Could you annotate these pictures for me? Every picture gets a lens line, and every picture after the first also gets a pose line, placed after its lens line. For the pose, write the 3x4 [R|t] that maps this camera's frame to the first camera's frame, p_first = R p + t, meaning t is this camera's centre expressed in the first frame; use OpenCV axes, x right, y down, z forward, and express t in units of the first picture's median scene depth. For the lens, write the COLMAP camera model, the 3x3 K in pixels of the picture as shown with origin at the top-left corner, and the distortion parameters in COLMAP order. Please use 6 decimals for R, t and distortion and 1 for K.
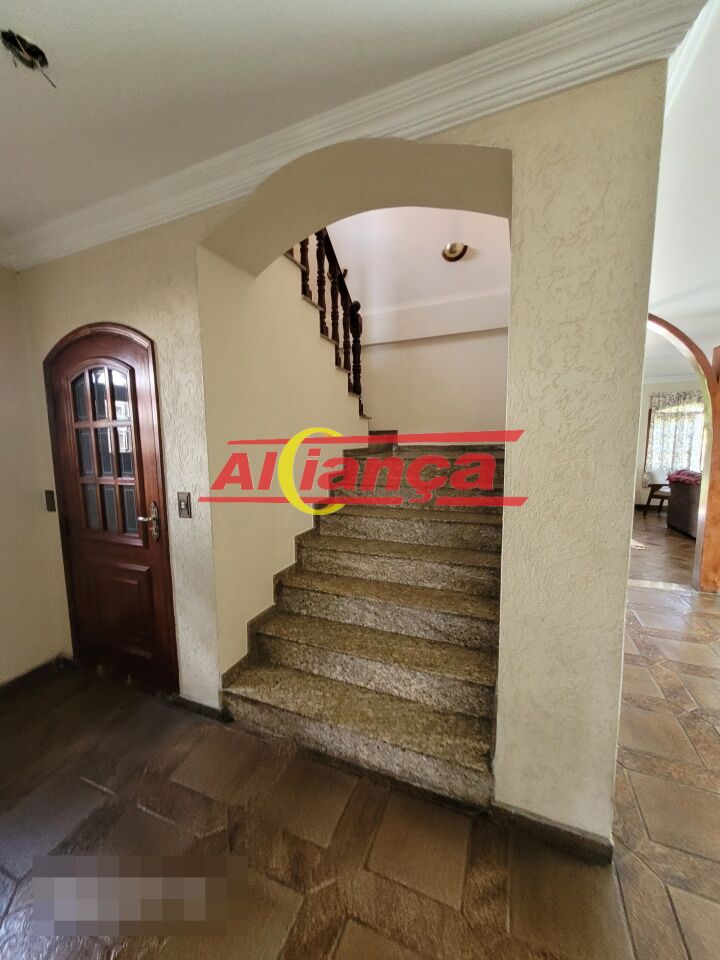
lens RADIAL K [[380.1, 0, 353.0], [0, 380.1, 485.1], [0, 0, 1]] dist [-0.022328, 0.006886]
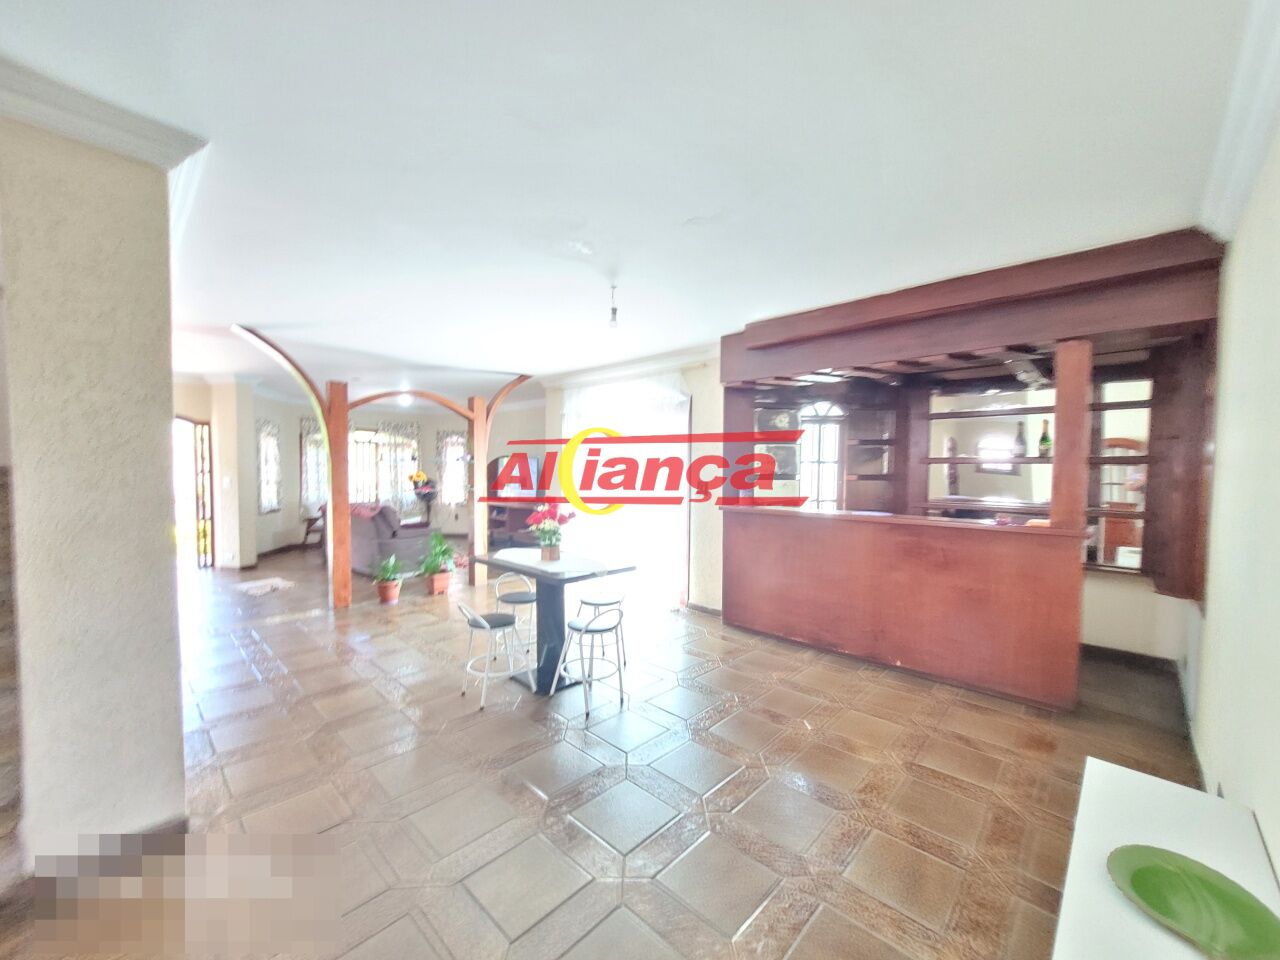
lens RADIAL K [[506.8, 0, 644.6], [0, 506.8, 493.3], [0, 0, 1]] dist [-0.022328, 0.006886]
pose [[0.346279, -0.025159, 0.937794, -0.219833], [0.096952, 0.995247, -0.009099, 0.158138], [-0.933108, 0.094072, 0.347073, -0.908338]]
